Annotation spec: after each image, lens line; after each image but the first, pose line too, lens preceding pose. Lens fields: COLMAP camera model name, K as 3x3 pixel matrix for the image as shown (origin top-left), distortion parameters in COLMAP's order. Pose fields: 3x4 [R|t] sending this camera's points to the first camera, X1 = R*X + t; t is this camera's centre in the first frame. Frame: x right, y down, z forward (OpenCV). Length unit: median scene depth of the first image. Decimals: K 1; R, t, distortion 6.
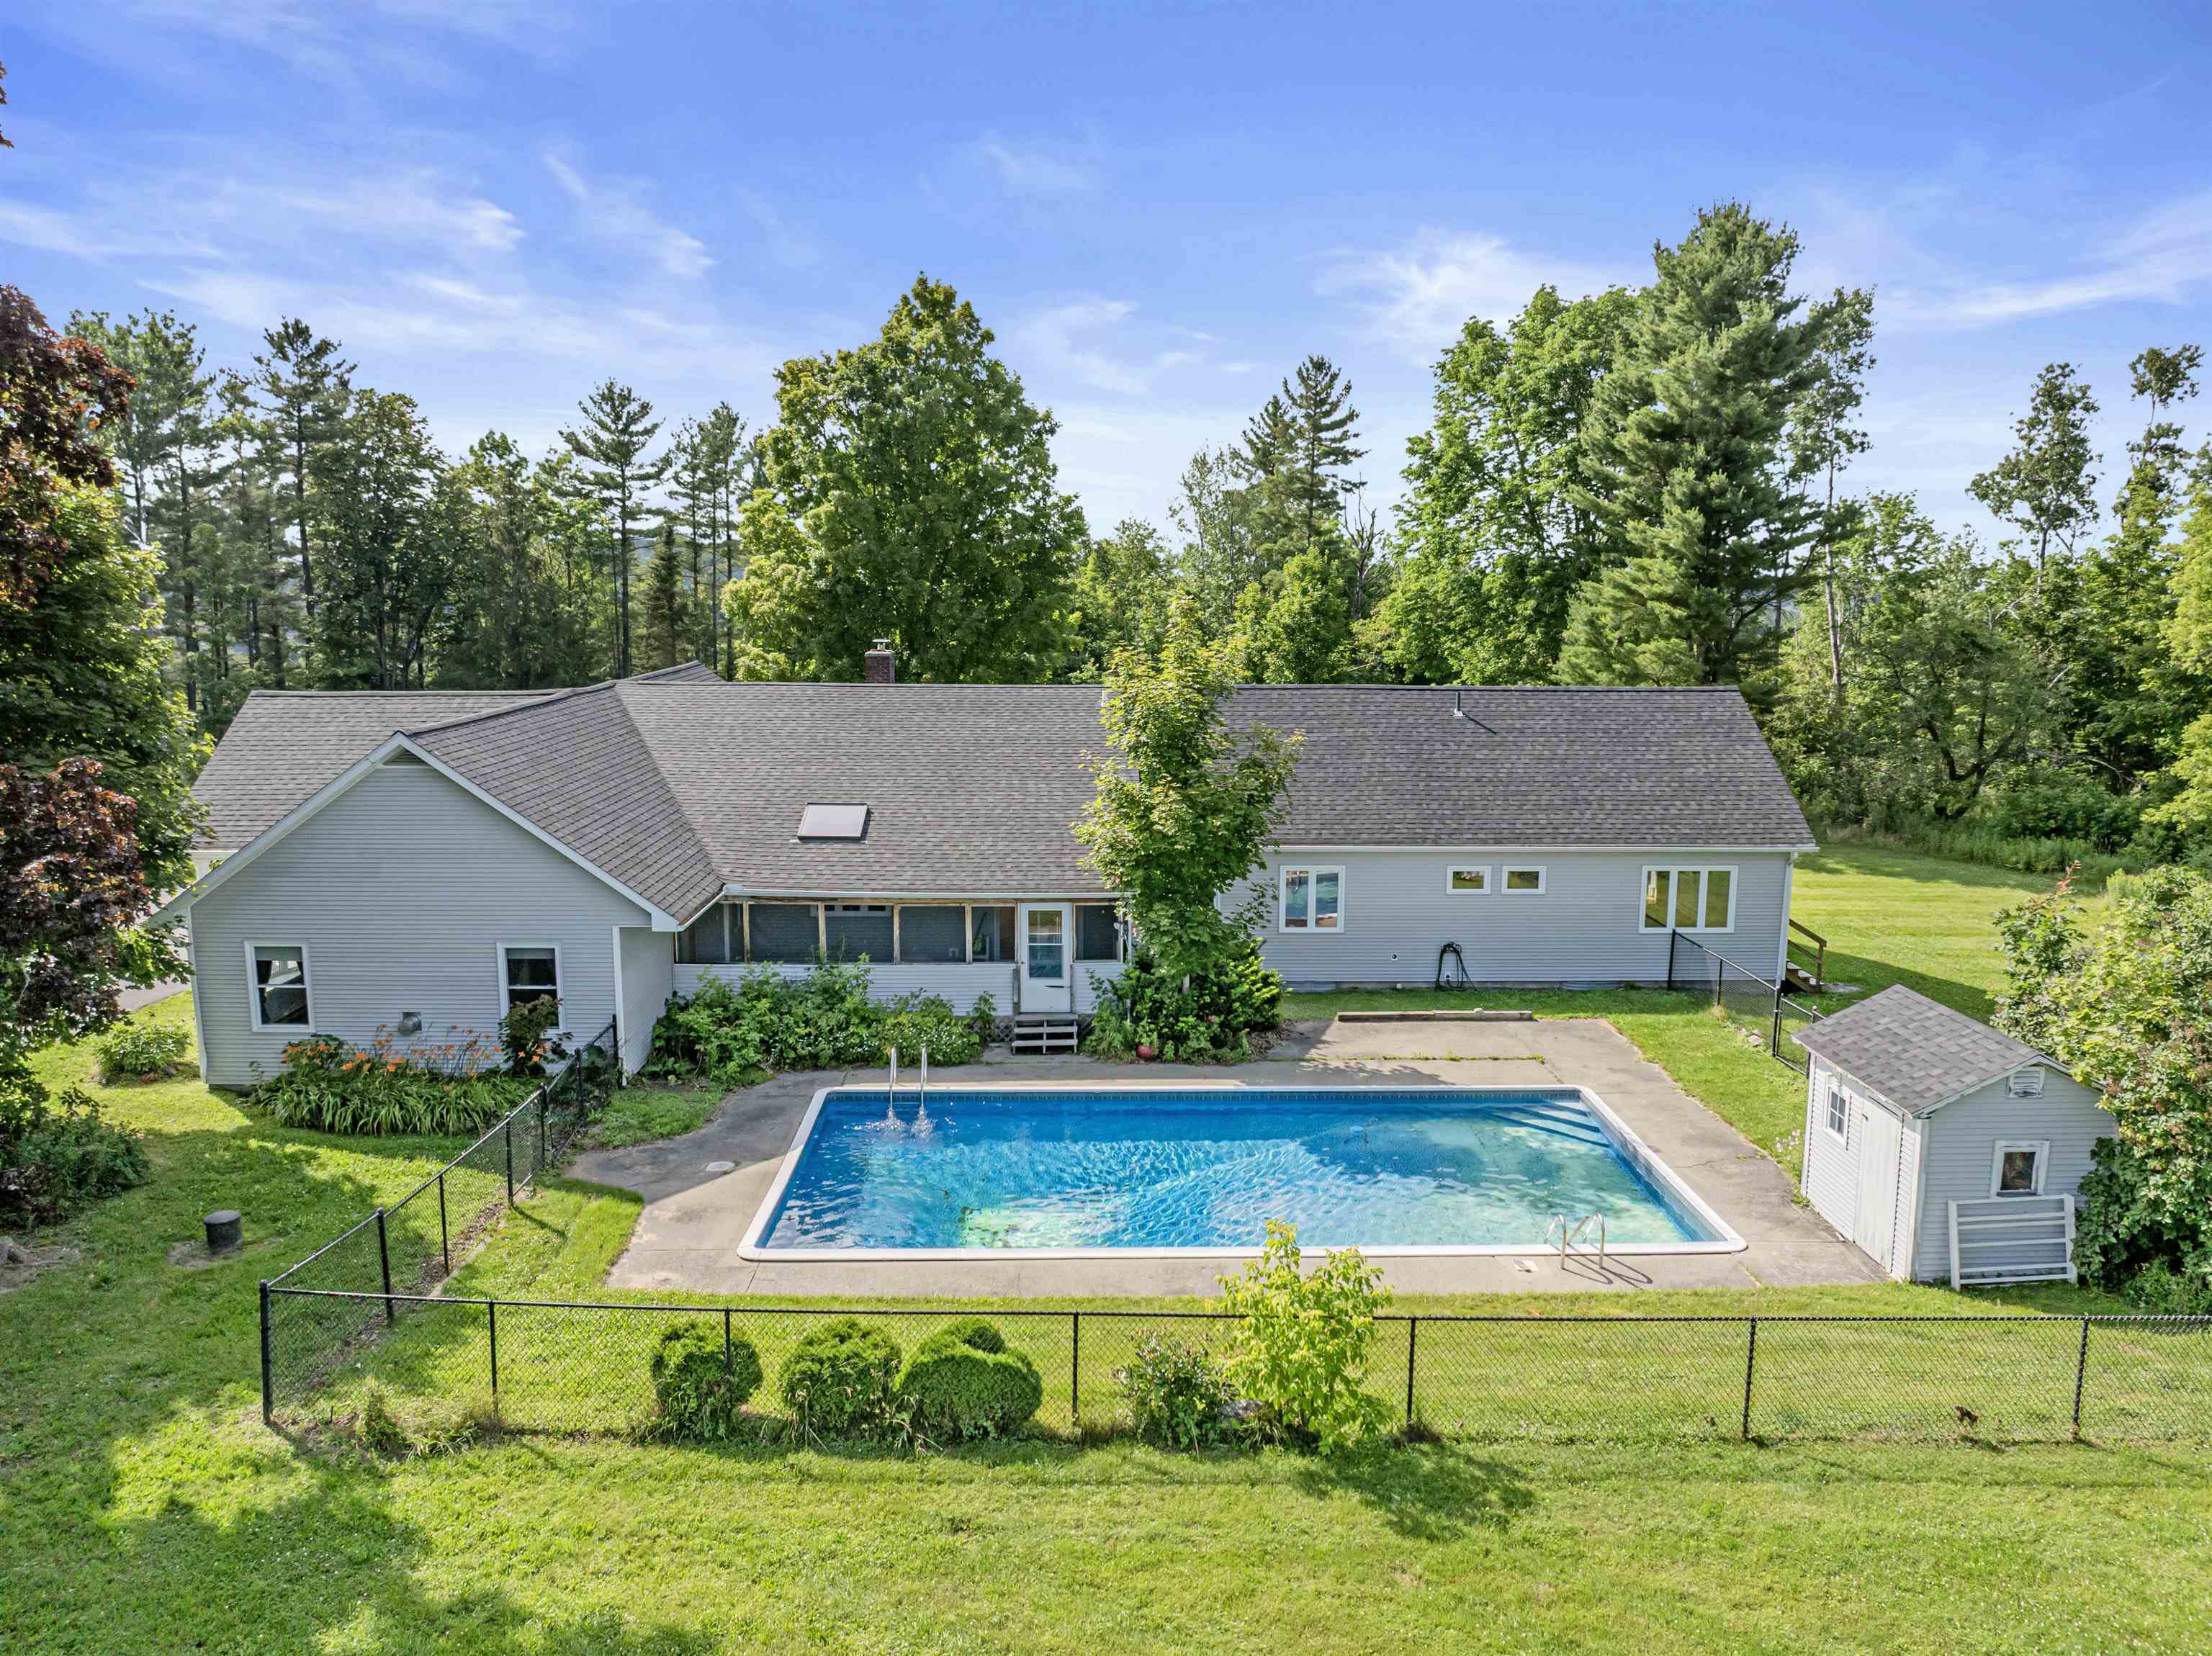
lens RADIAL K [[1551.1, 0, 1106.8], [0, 1551.1, 829.3], [0, 0, 1]] dist [-0.030438, -0.011785]
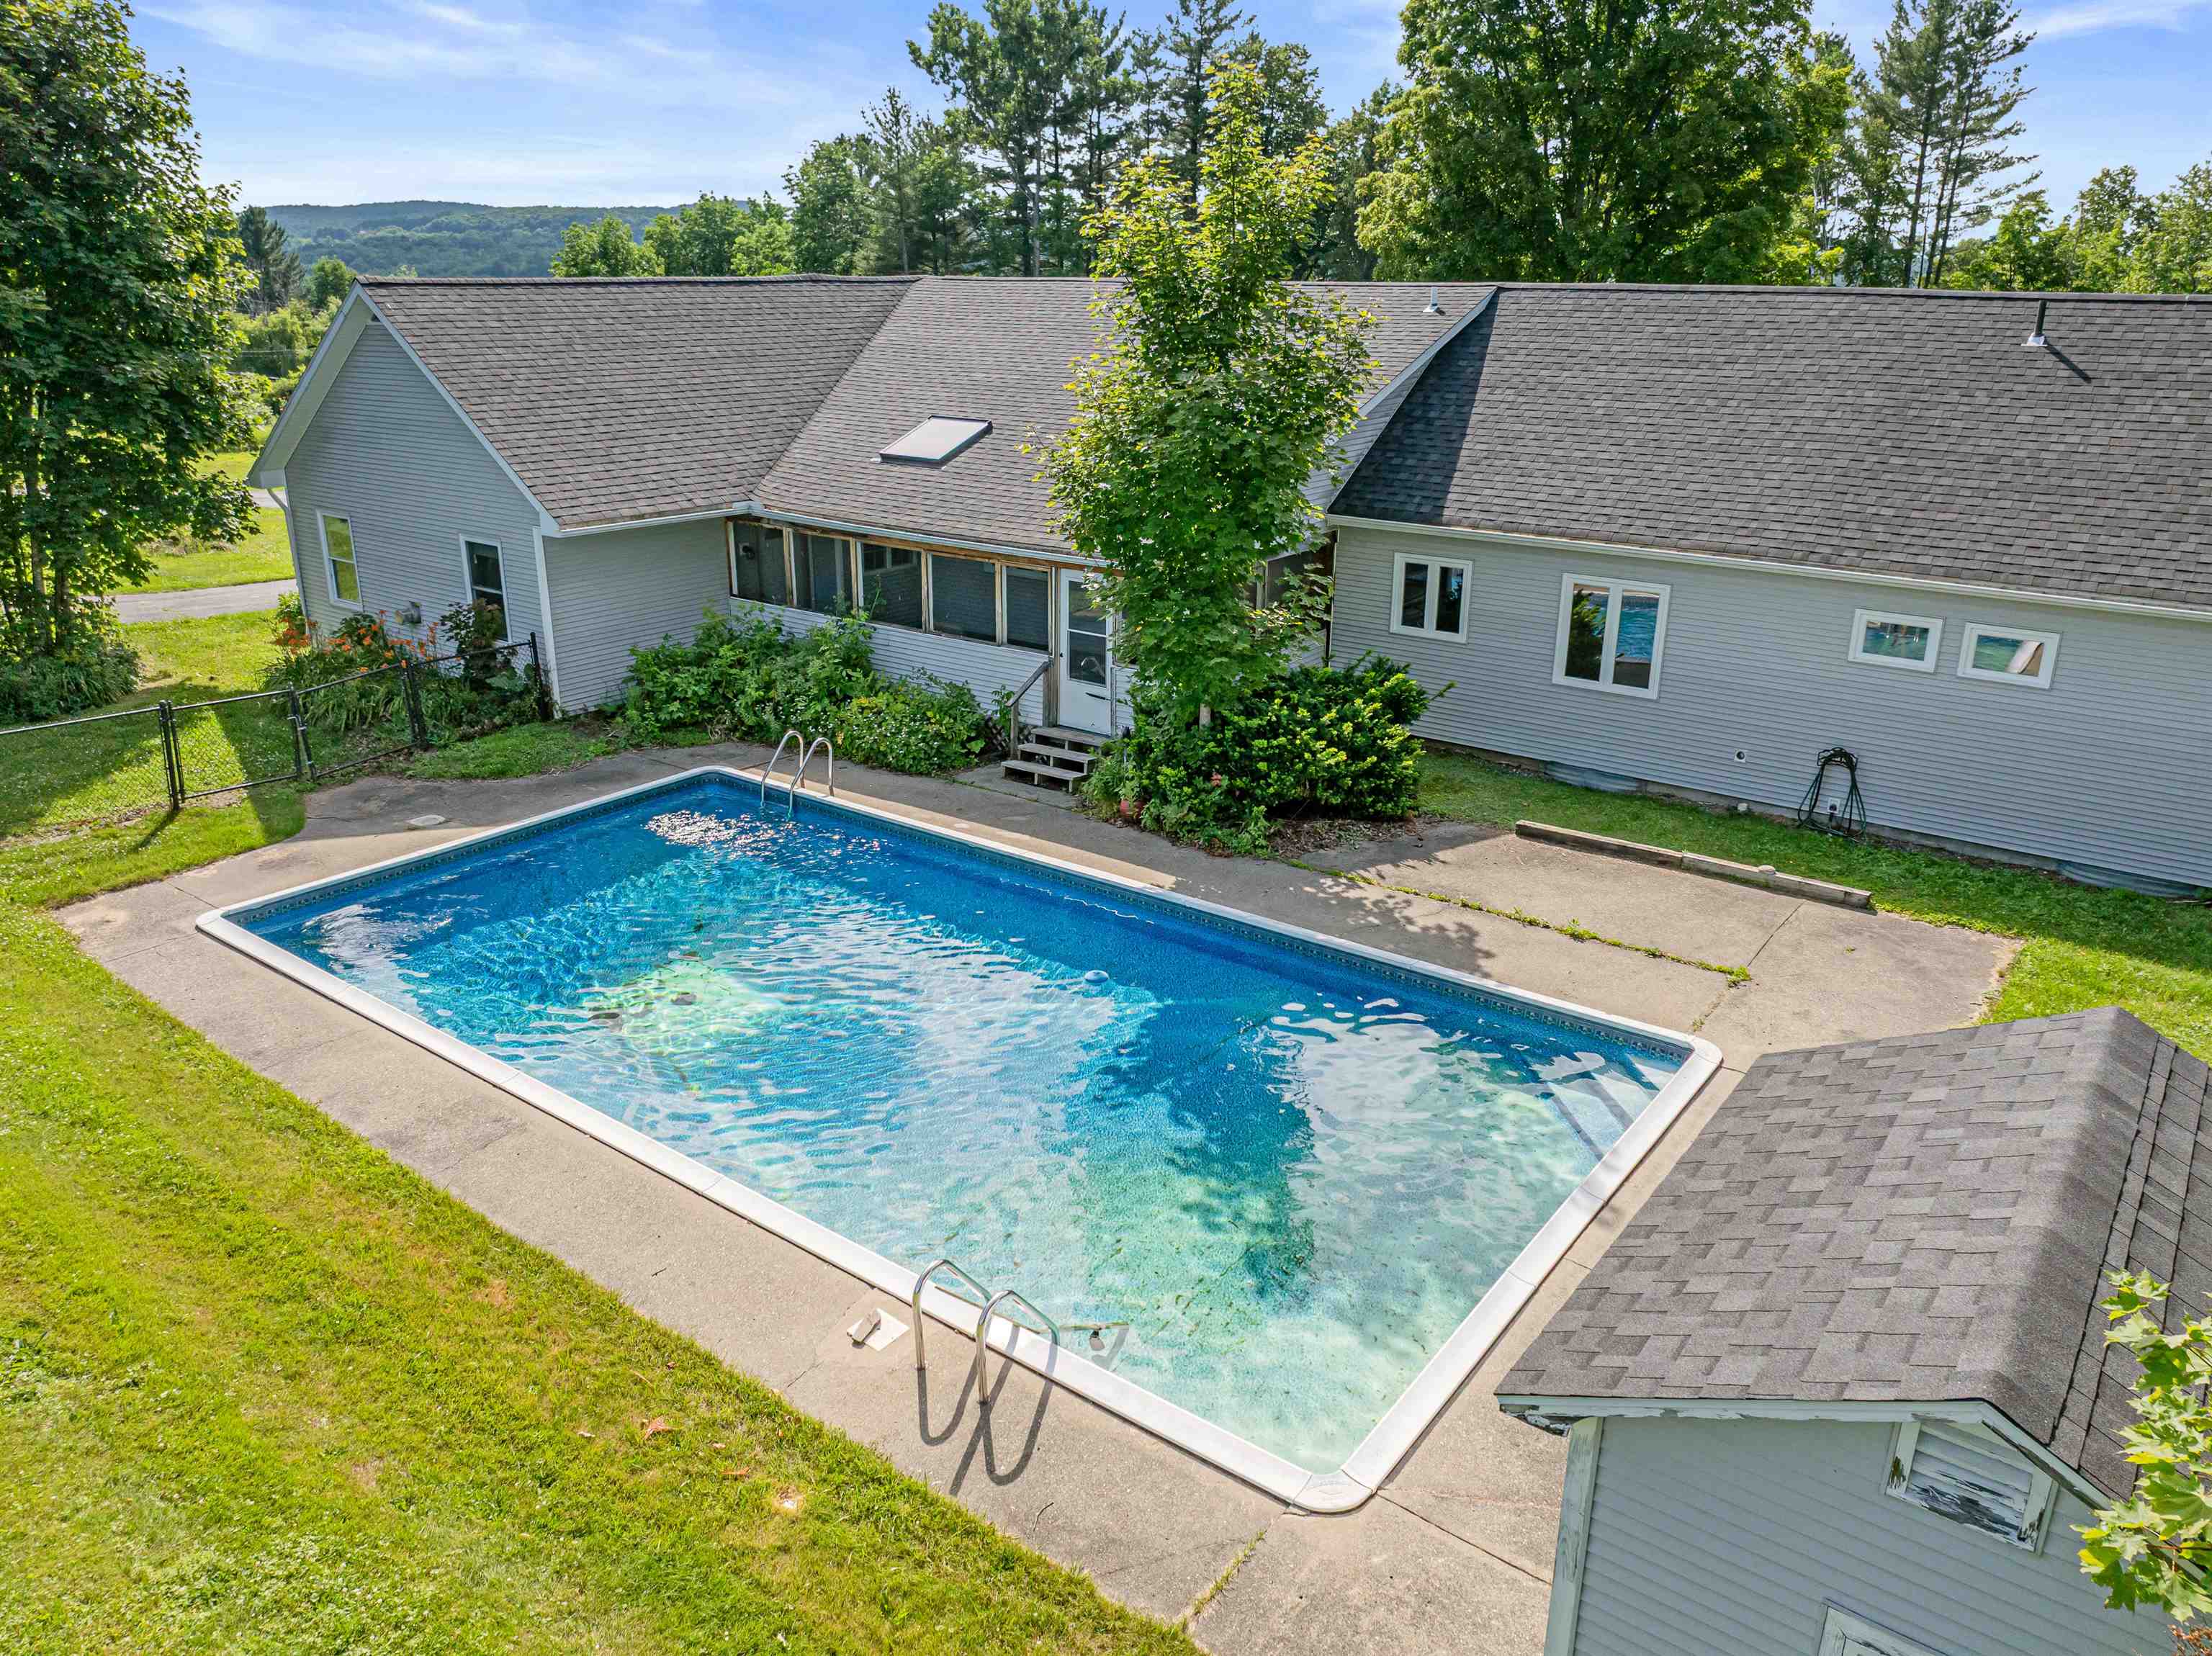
lens RADIAL K [[1551.1, 0, 1107.9], [0, 1551.1, 816.9], [0, 0, 1]] dist [-0.030438, -0.011785]
pose [[0.785790, 0.203018, -0.584224, 0.388086], [-0.101175, 0.974062, 0.202404, 0.013591], [0.610162, -0.099938, 0.785948, 0.456269]]
